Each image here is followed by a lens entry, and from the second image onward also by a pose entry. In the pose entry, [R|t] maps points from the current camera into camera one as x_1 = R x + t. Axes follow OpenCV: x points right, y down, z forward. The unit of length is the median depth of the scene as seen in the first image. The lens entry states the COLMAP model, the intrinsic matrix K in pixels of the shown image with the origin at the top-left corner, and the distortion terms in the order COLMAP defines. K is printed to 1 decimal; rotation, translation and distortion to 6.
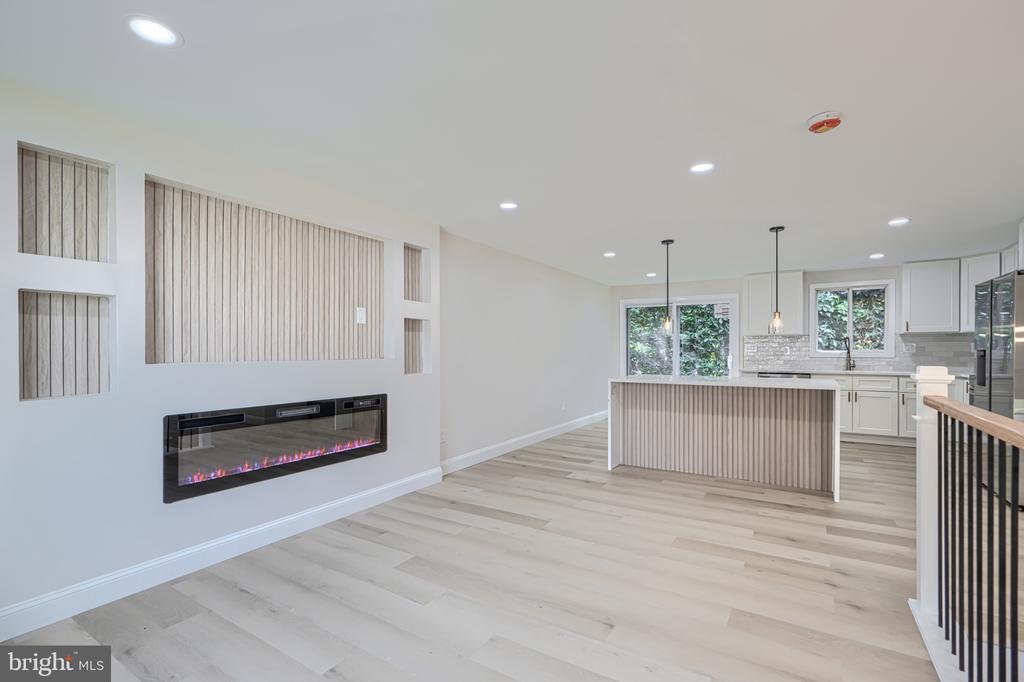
lens RADIAL K [[464.6, 0, 509.3], [0, 464.6, 354.3], [0, 0, 1]] dist [0.001187, -0.000194]
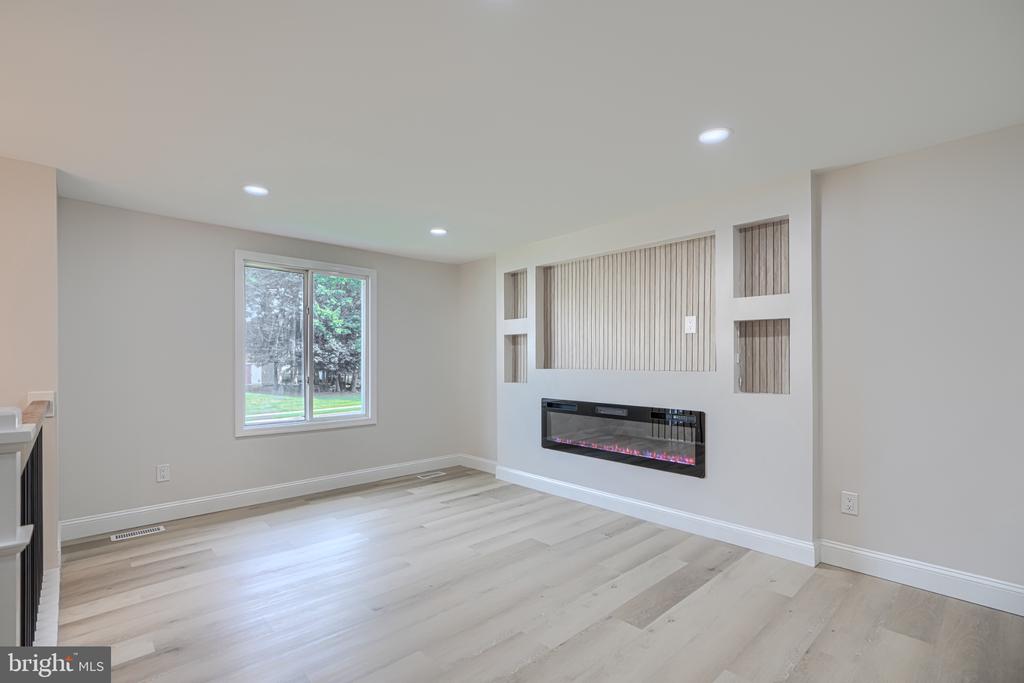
lens RADIAL K [[464.6, 0, 513.5], [0, 464.6, 362.9], [0, 0, 1]] dist [0.001187, -0.000194]
pose [[-0.238948, 0.007025, -0.971007, 0.591808], [-0.008810, 0.999917, 0.009402, -0.010861], [0.970992, 0.010801, -0.238867, 0.769674]]
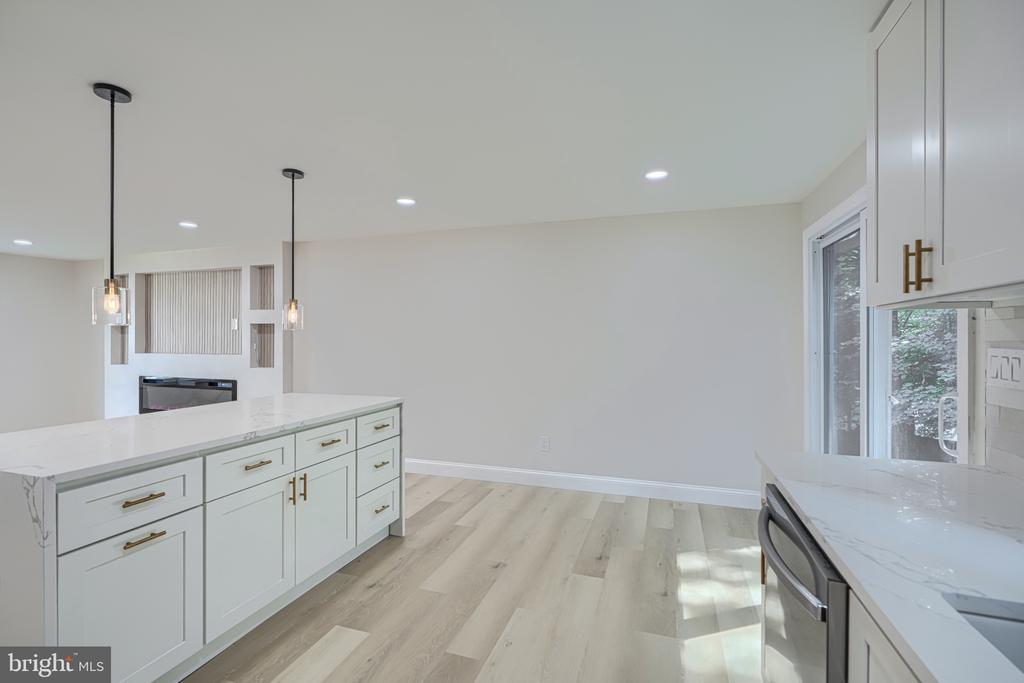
lens RADIAL K [[464.6, 0, 512.0], [0, 464.6, 338.7], [0, 0, 1]] dist [0.001187, -0.000194]
pose [[0.242696, 0.001008, -0.970102, 1.130321], [-0.012716, 0.999917, -0.002142, -0.040505], [0.970019, 0.012855, 0.242689, 1.300131]]
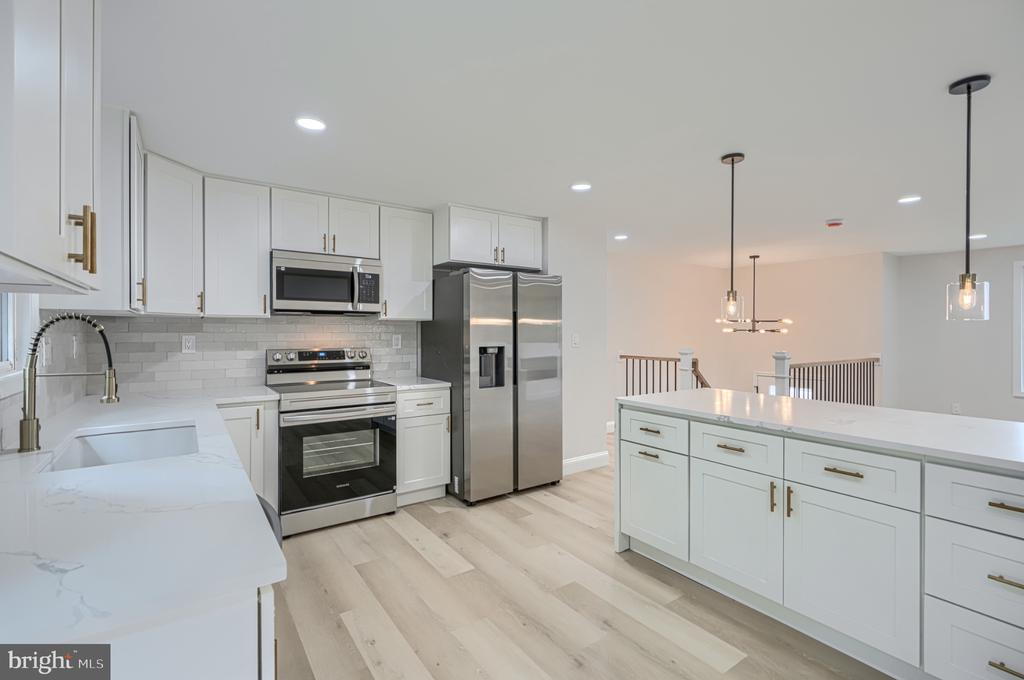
lens RADIAL K [[464.6, 0, 506.8], [0, 464.6, 334.1], [0, 0, 1]] dist [0.001187, -0.000194]
pose [[-0.924643, -0.003452, 0.380820, 0.635049], [0.002559, 0.999880, 0.015277, -0.045160], [-0.380827, 0.015100, -0.924523, 1.744739]]
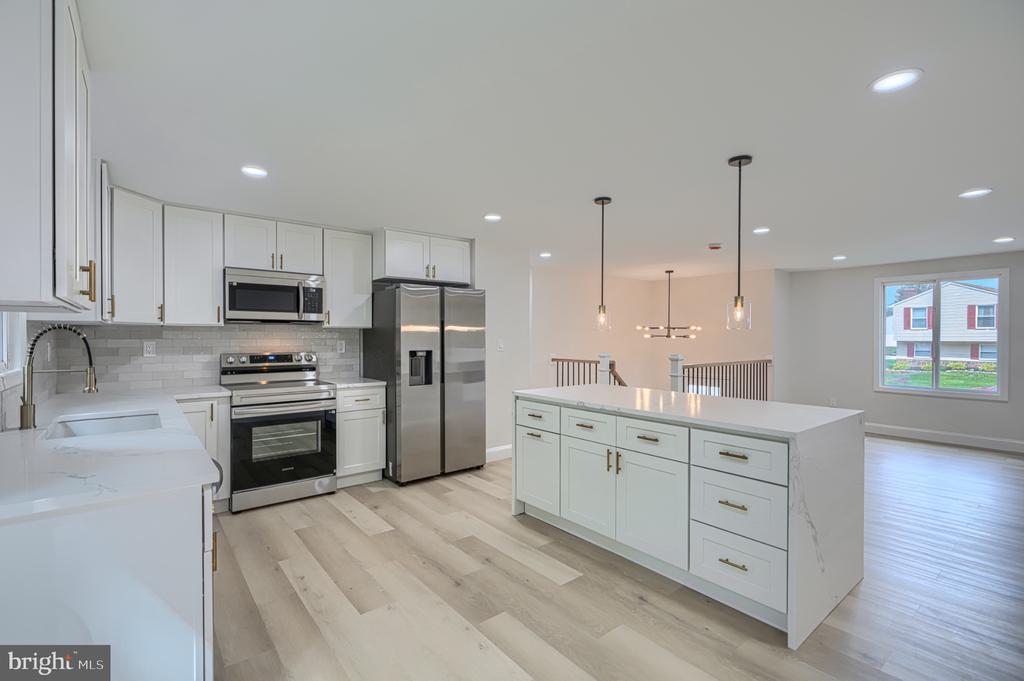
lens RADIAL K [[464.6, 0, 511.5], [0, 464.6, 339.5], [0, 0, 1]] dist [0.001187, -0.000194]
pose [[-0.949306, -0.001791, 0.314347, 0.485772], [0.003163, 0.999879, 0.015248, -0.047471], [-0.314336, 0.015469, -0.949186, 1.854613]]
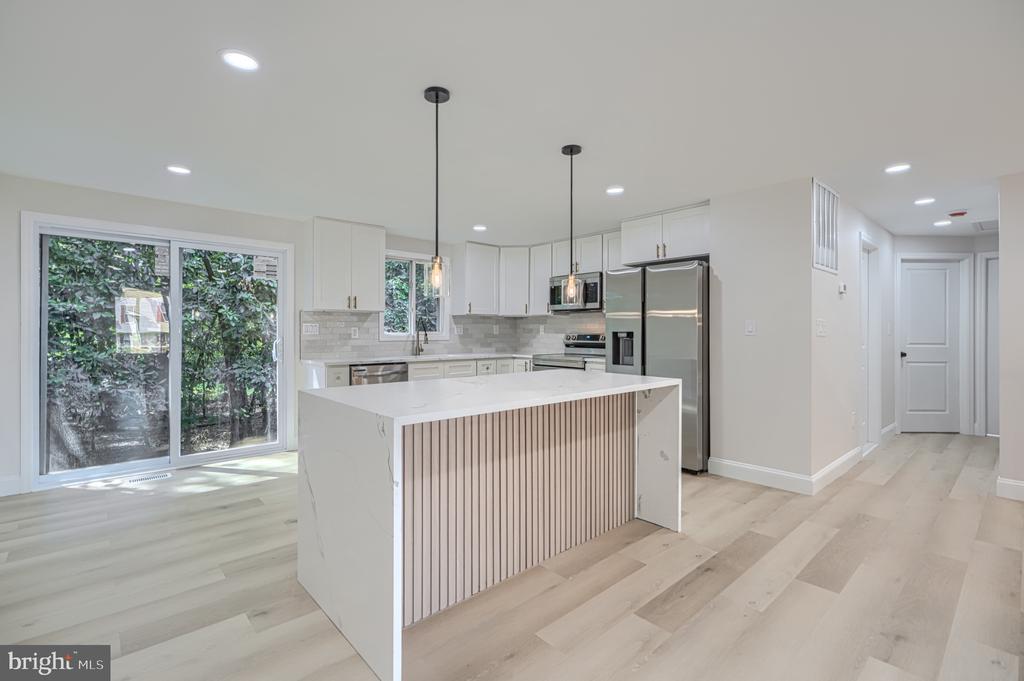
lens RADIAL K [[464.6, 0, 510.1], [0, 464.6, 332.3], [0, 0, 1]] dist [0.001187, -0.000194]
pose [[0.260467, -0.000595, 0.965483, -0.090814], [0.008288, 0.999964, -0.001619, -0.008536], [-0.965447, 0.008423, 0.260463, 0.941109]]
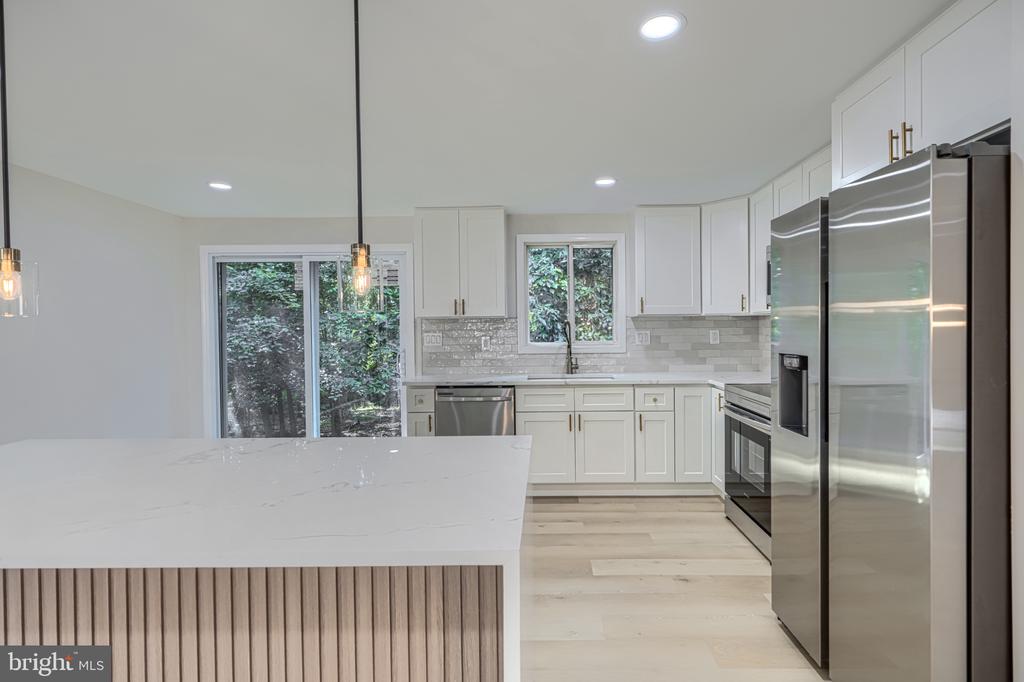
lens RADIAL K [[504.6, 0, 535.9], [0, 504.6, 332.3], [0, 0, 1]] dist [-0.006389, -0.000161]
pose [[0.850831, -0.011241, 0.525319, 0.513371], [0.013986, 0.999901, -0.001256, -0.033676], [-0.525253, 0.008415, 0.850905, 0.682711]]
